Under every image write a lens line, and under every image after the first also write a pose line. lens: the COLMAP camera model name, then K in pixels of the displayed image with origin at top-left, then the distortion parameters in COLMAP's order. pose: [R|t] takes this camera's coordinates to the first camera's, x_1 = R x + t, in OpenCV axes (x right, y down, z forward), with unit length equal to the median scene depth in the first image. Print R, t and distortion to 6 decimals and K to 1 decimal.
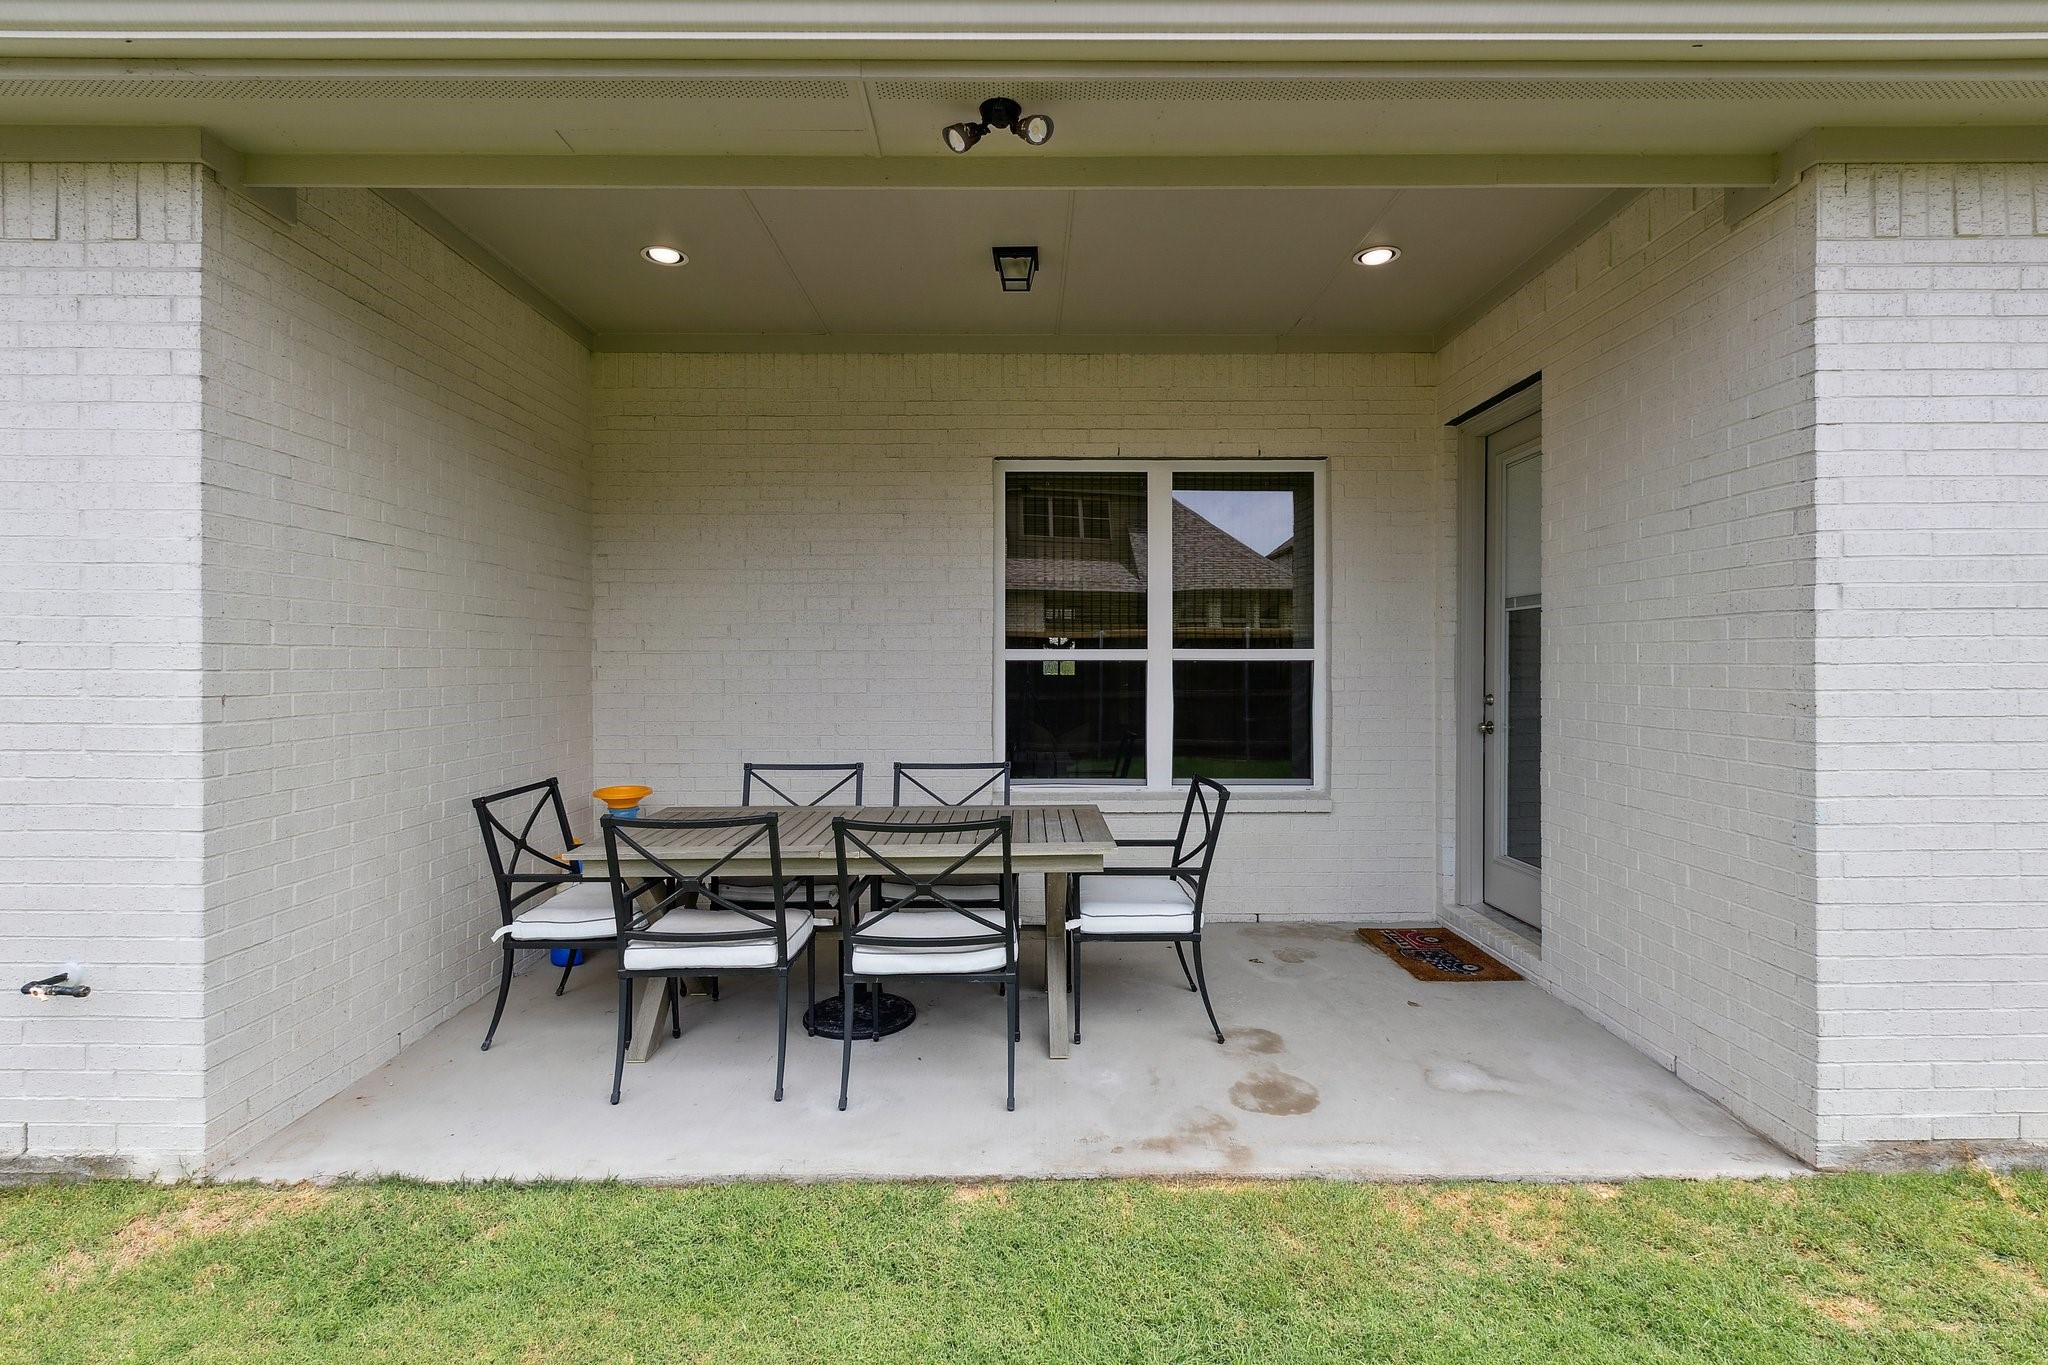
lens RADIAL K [[1513.3, 0, 1024.7], [0, 1513.3, 678.6], [0, 0, 1]] dist [0.000923, 0.000404]
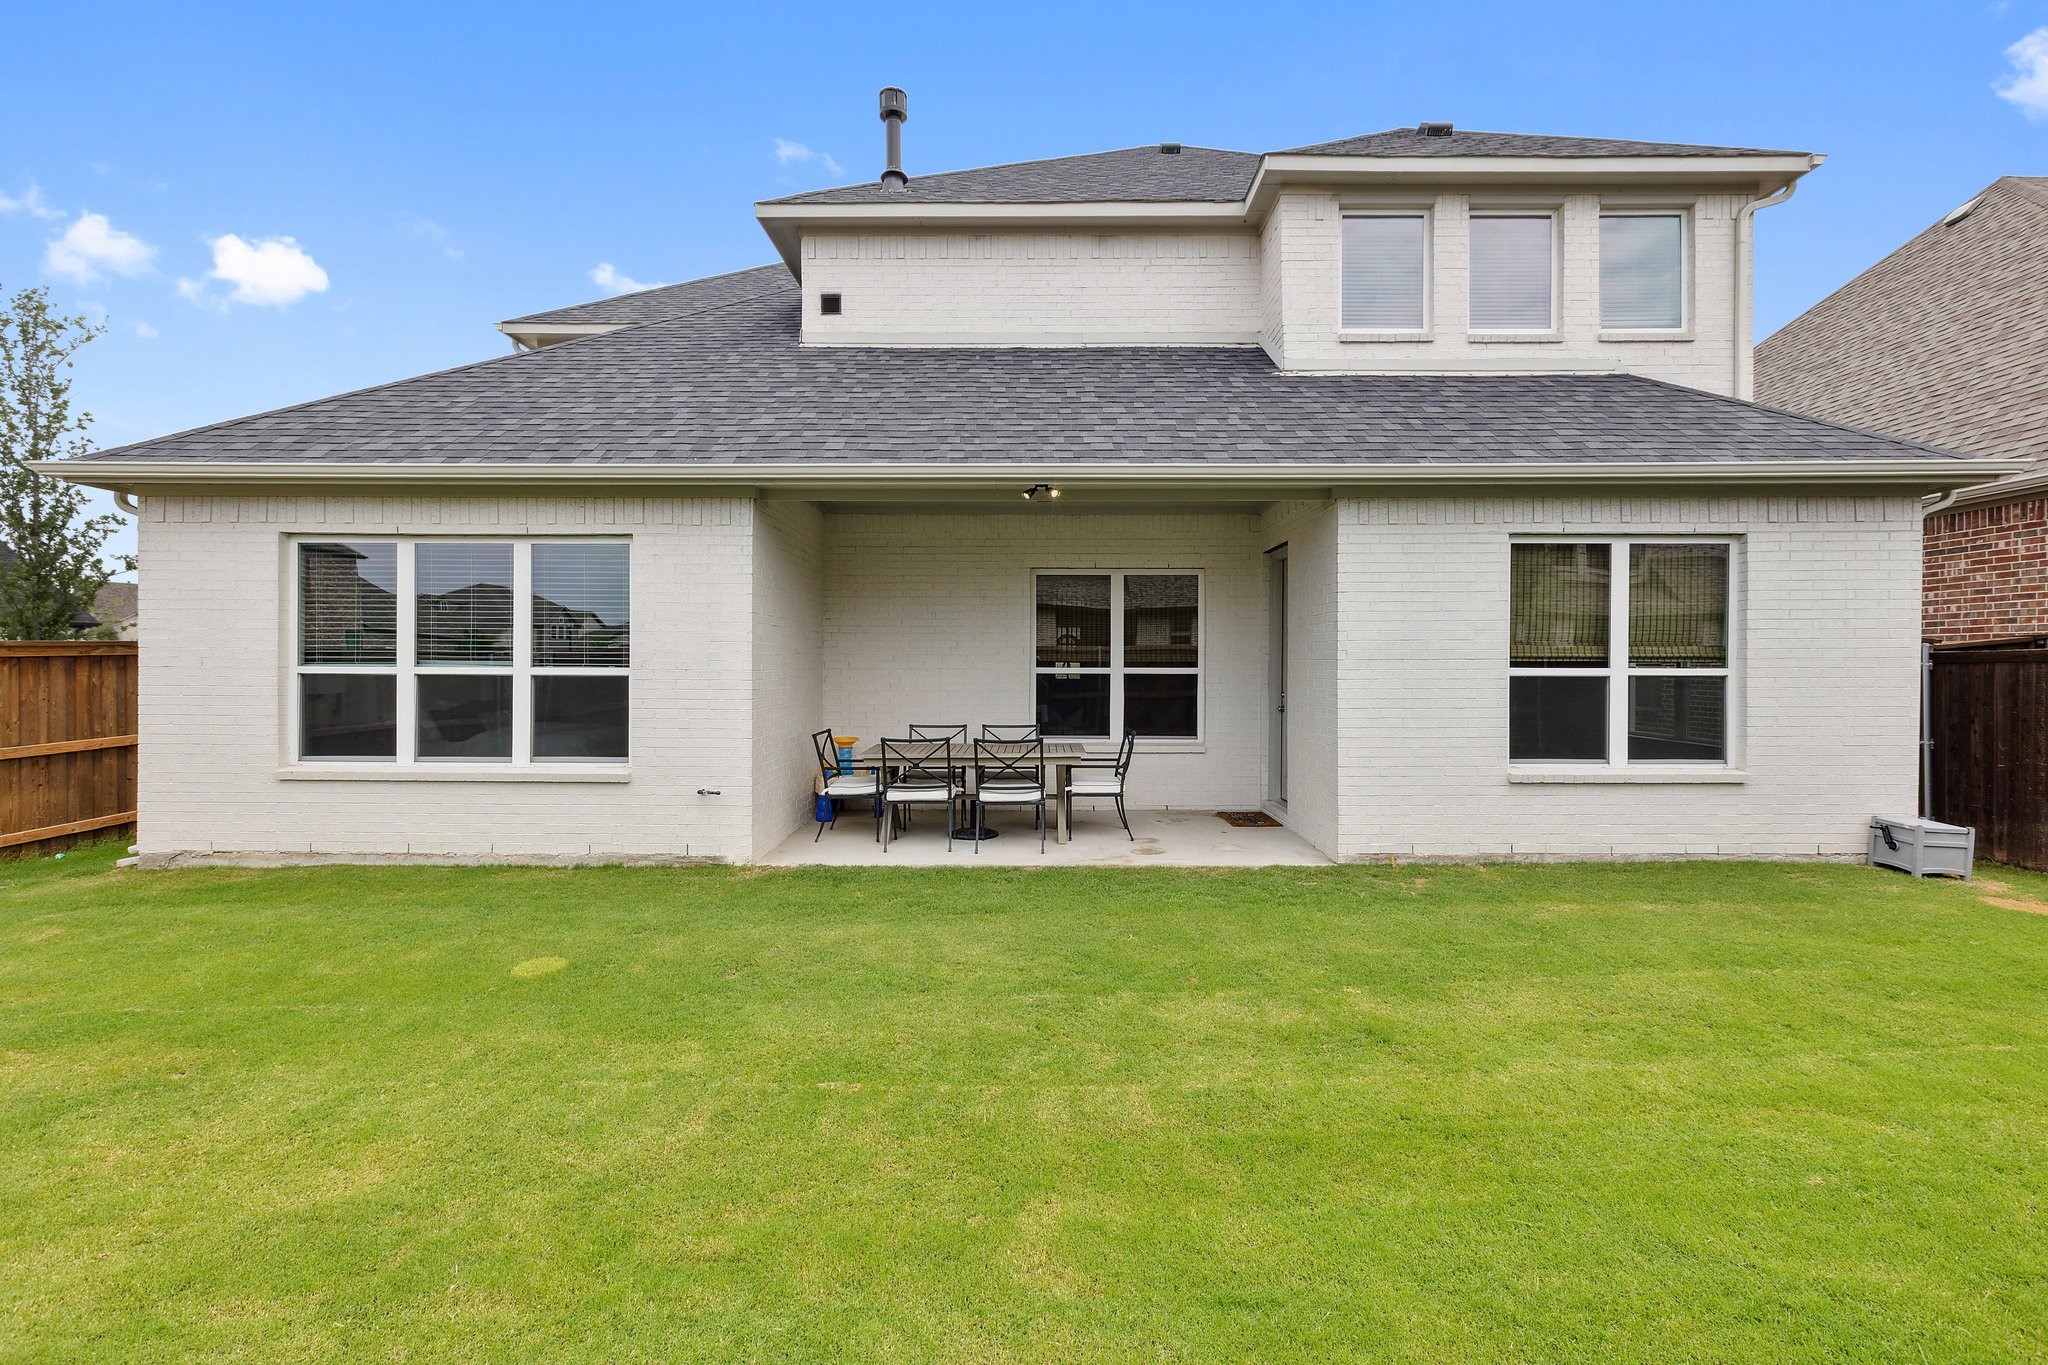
lens RADIAL K [[1513.3, 0, 1023.3], [0, 1513.3, 678.8], [0, 0, 1]] dist [0.000923, 0.000404]
pose [[0.999953, 0.002535, -0.009402, -0.015970], [-0.002544, 0.999996, -0.000915, -0.005177], [0.009400, 0.000939, 0.999955, -1.309556]]
